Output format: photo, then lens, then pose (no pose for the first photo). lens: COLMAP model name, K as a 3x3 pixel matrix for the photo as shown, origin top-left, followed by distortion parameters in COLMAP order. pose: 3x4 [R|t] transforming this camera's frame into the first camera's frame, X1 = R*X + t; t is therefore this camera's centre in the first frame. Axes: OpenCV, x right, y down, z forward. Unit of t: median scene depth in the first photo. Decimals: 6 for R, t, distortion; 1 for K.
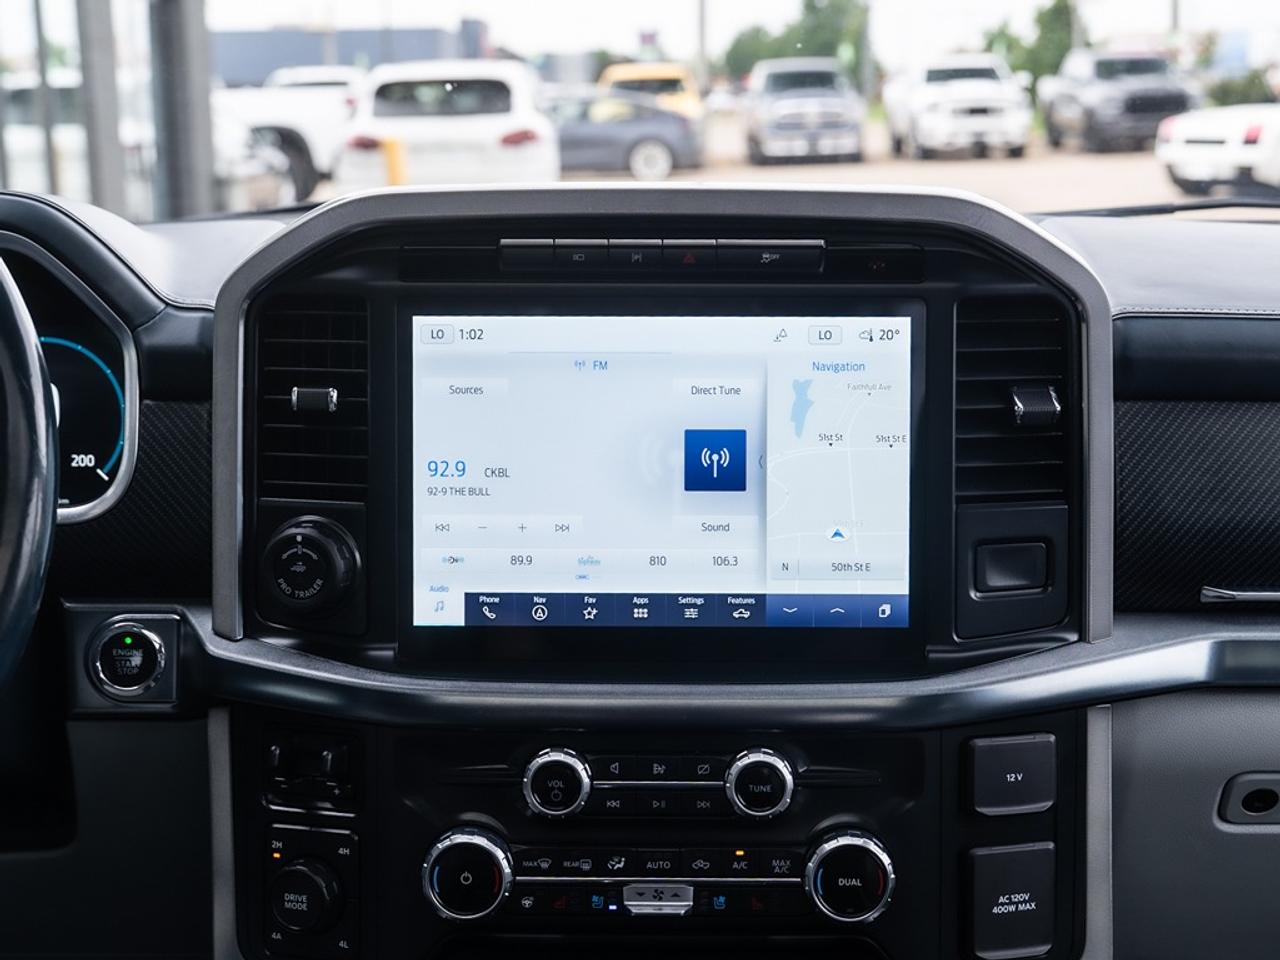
lens RADIAL K [[1838.3, 0, 680.8], [0, 1838.3, 491.9], [0, 0, 1]] dist [0.057223, 0.000000]
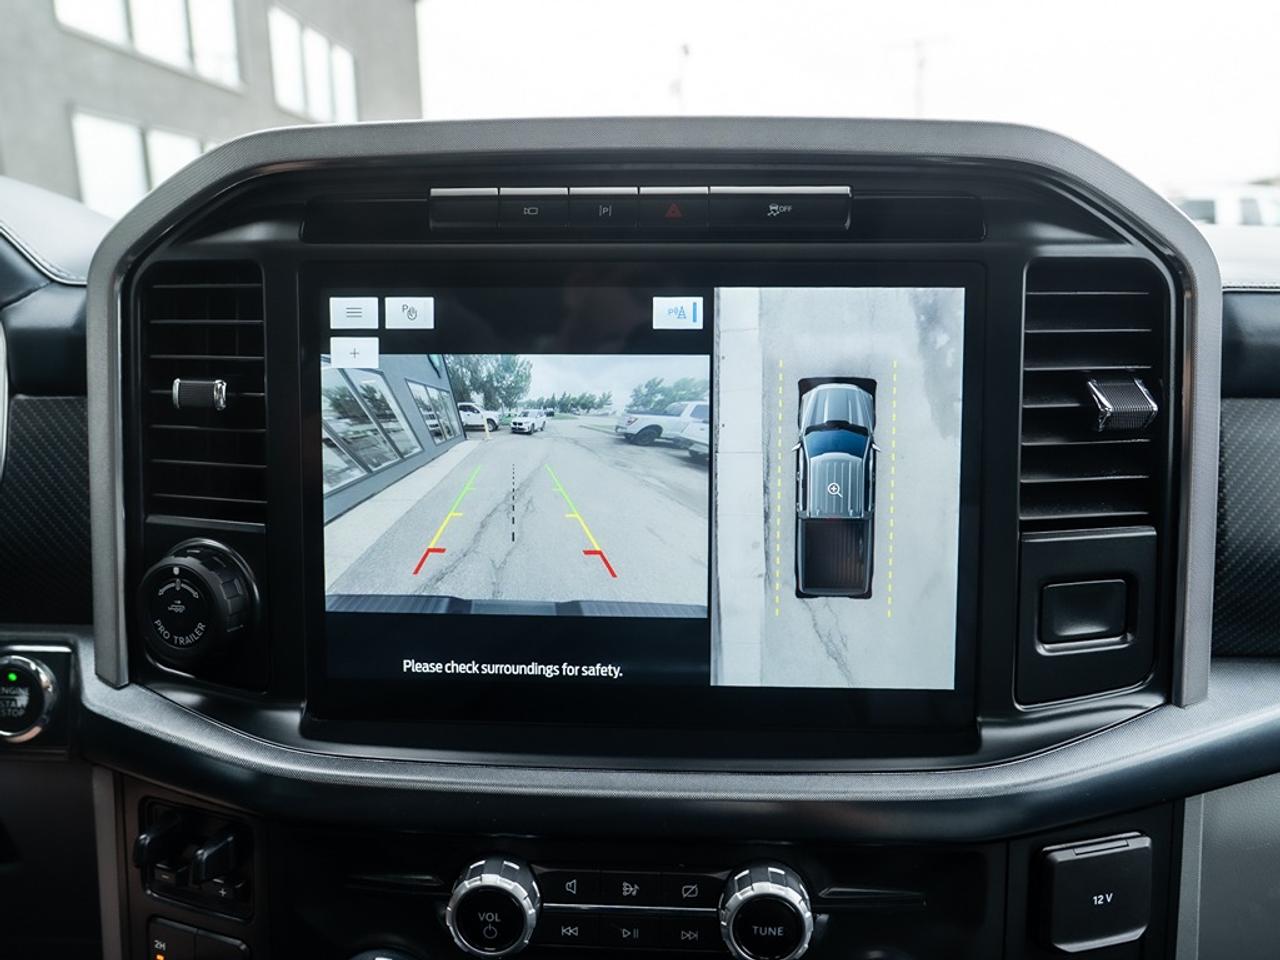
lens RADIAL K [[787.6, 0, 638.9], [0, 787.6, 447.2], [0, 0, 1]] dist [0.009243, 0.001096]
pose [[0.999198, 0.004704, -0.039759, 0.003390], [-0.003988, 0.999829, 0.018065, -0.033322], [0.039837, -0.017892, 0.999046, 0.652461]]
